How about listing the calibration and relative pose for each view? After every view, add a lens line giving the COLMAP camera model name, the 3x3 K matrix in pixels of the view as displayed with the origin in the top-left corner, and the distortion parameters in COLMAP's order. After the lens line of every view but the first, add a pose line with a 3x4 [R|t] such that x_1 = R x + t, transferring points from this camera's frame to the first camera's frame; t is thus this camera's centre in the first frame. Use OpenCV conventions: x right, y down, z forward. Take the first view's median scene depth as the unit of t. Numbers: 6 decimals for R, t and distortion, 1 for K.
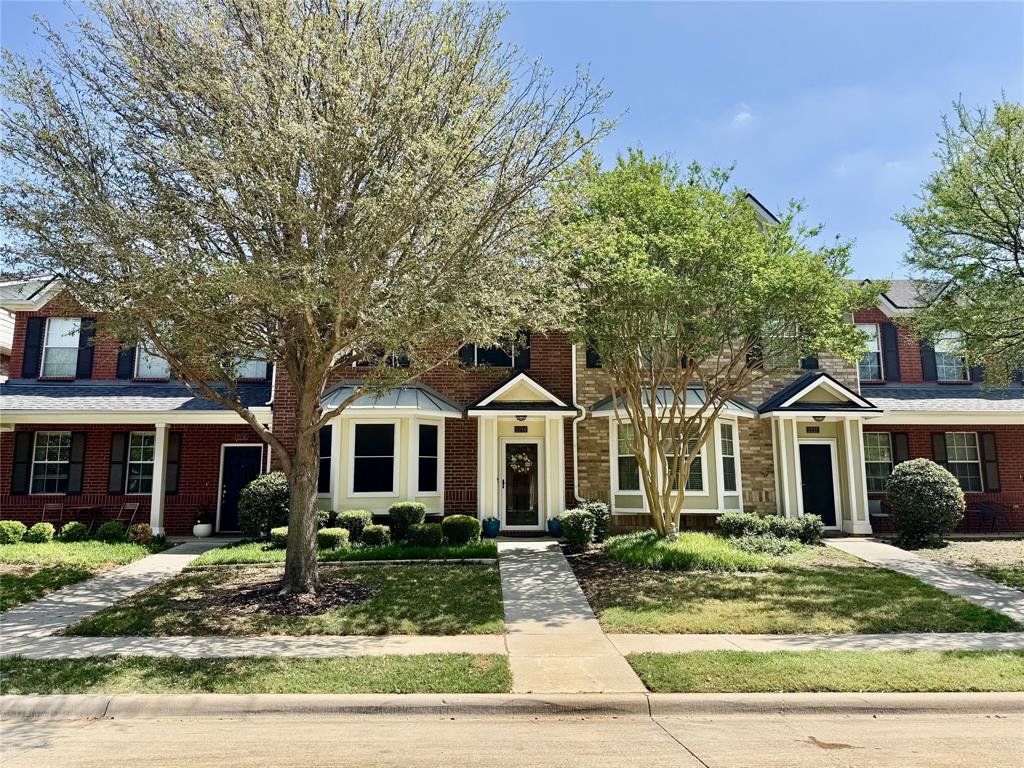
lens RADIAL K [[723.3, 0, 509.2], [0, 723.3, 381.3], [0, 0, 1]] dist [0.016559, -0.028058]
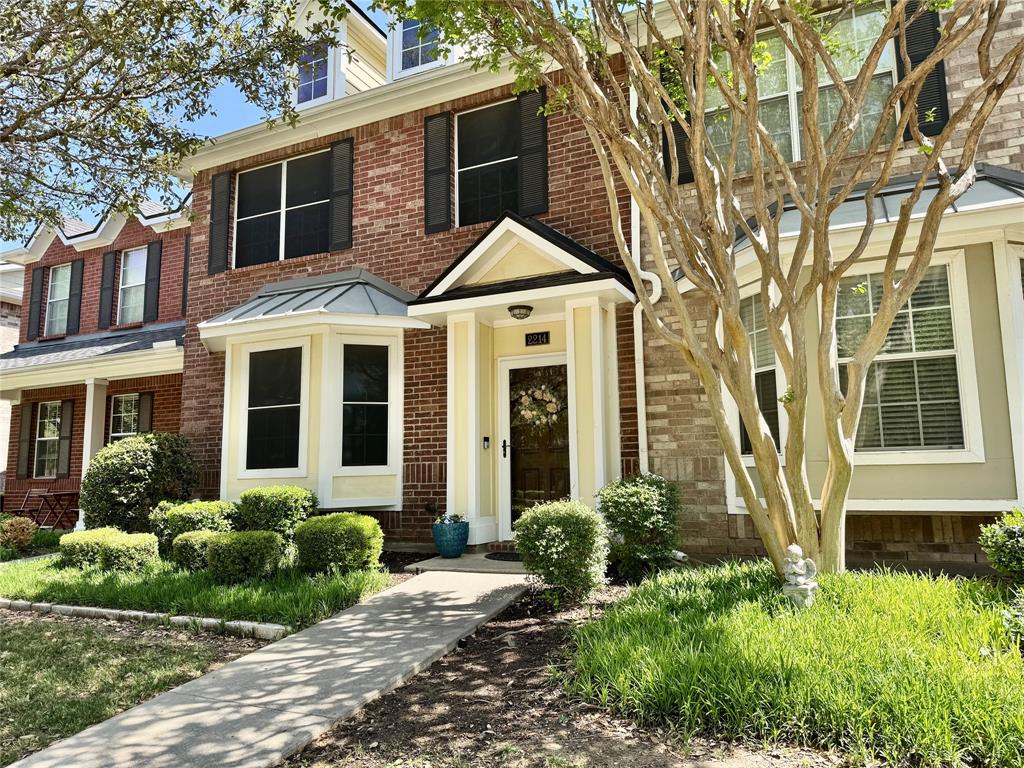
lens RADIAL K [[723.3, 0, 514.0], [0, 723.3, 386.1], [0, 0, 1]] dist [0.016559, -0.028058]
pose [[0.865844, -0.071552, -0.495172, 0.248903], [0.084846, 0.996384, 0.004384, 0.096916], [0.493068, -0.045809, 0.868784, 0.569782]]
